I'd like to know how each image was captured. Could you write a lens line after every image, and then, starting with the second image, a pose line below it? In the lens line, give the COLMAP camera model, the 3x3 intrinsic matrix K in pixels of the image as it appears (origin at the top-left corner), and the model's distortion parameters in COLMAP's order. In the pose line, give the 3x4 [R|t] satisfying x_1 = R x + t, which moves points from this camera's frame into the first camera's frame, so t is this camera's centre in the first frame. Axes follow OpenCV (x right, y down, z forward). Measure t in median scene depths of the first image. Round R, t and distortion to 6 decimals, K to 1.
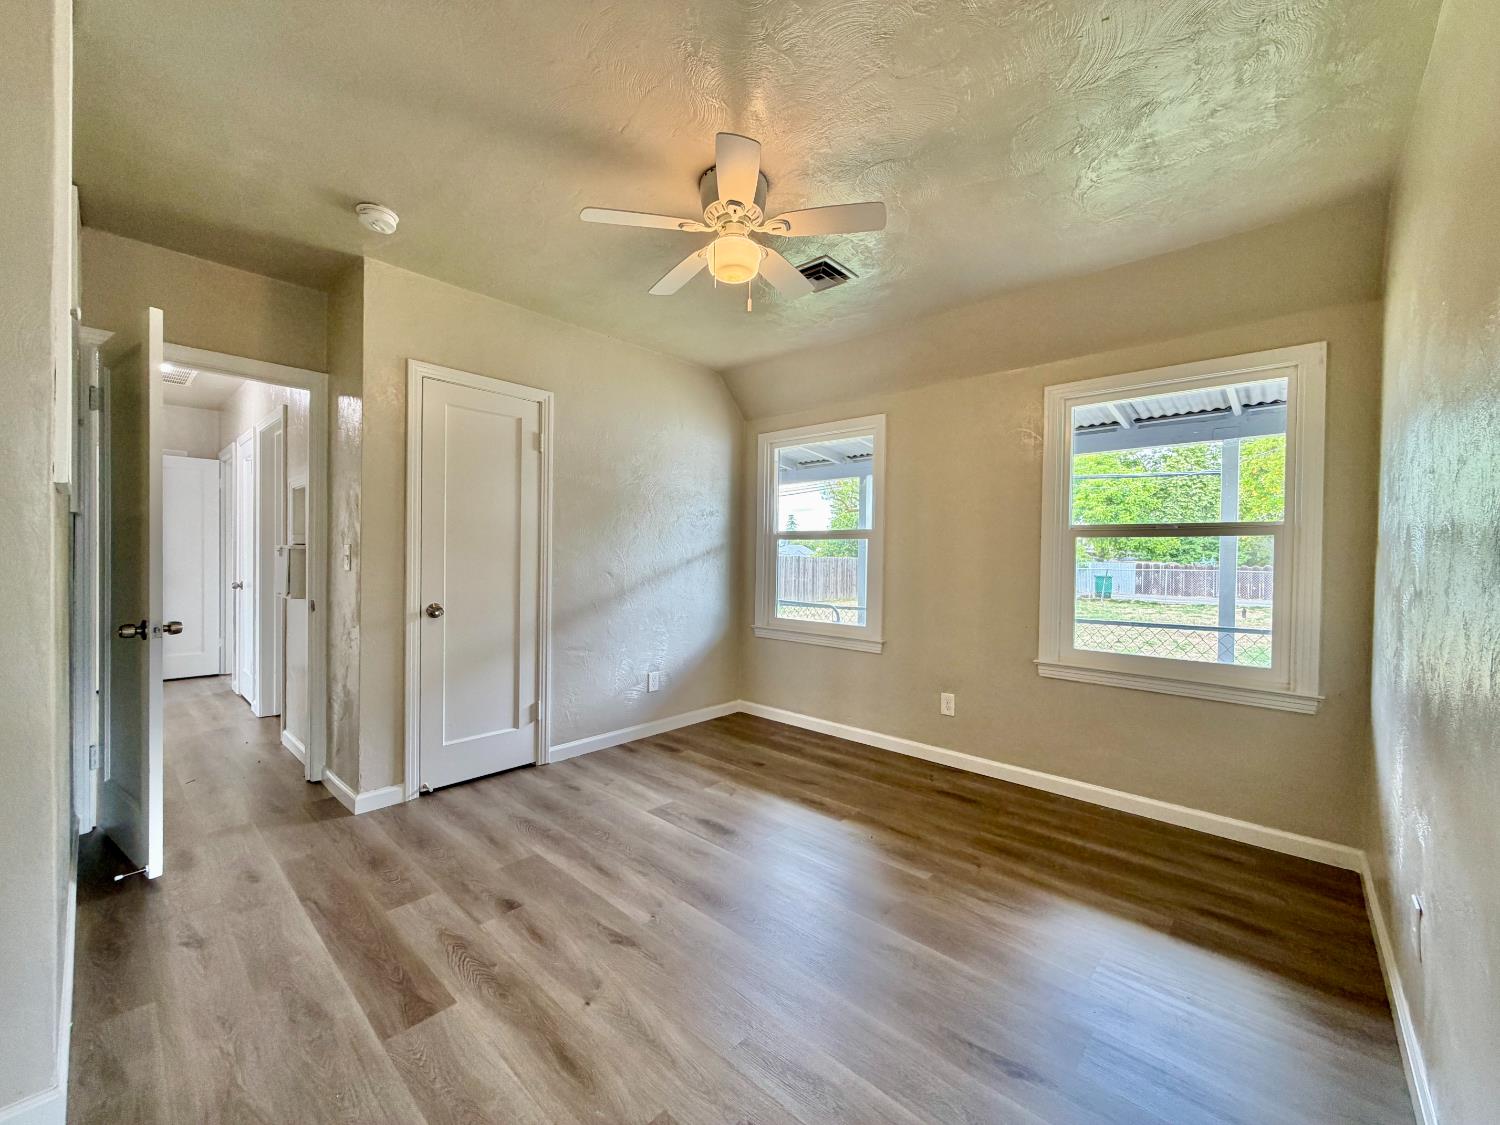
lens RADIAL K [[595.8, 0, 747.6], [0, 595.8, 563.3], [0, 0, 1]] dist [-0.000931, -0.000128]
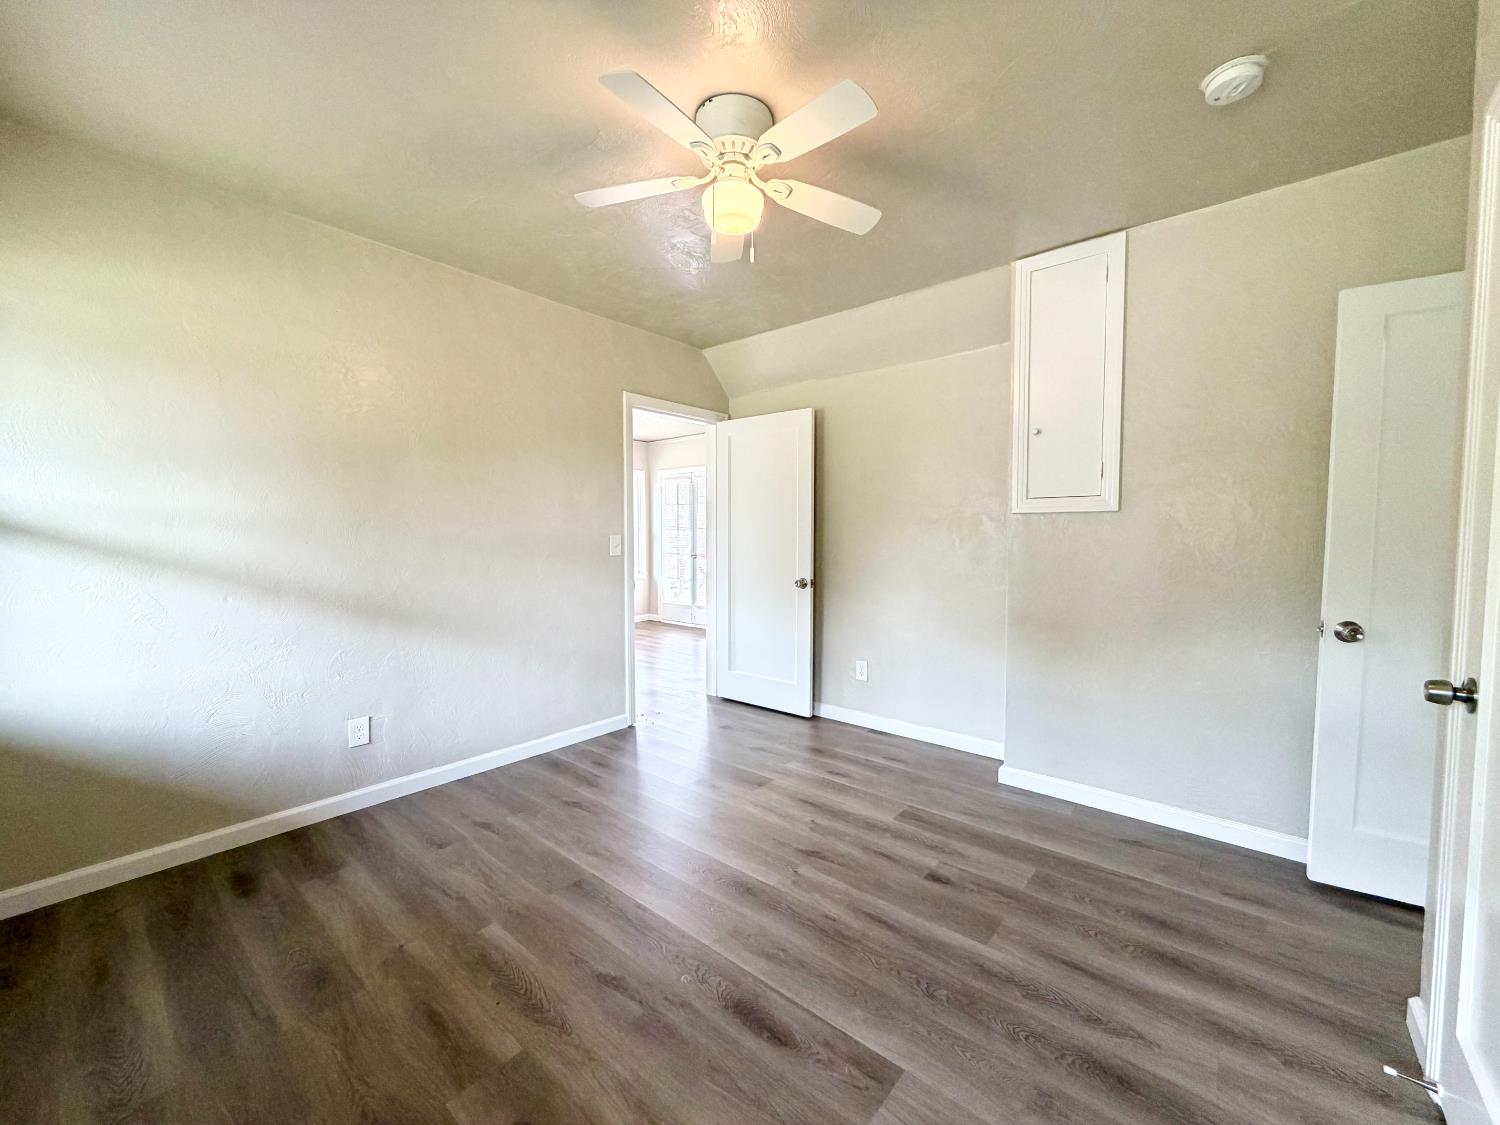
lens RADIAL K [[595.8, 0, 747.6], [0, 595.8, 563.3], [0, 0, 1]] dist [-0.000931, -0.000128]
pose [[-0.999361, -0.014323, -0.032739, -0.023043], [-0.016313, 0.997984, 0.061333, -0.037467], [0.031794, 0.061828, -0.997580, 1.895444]]
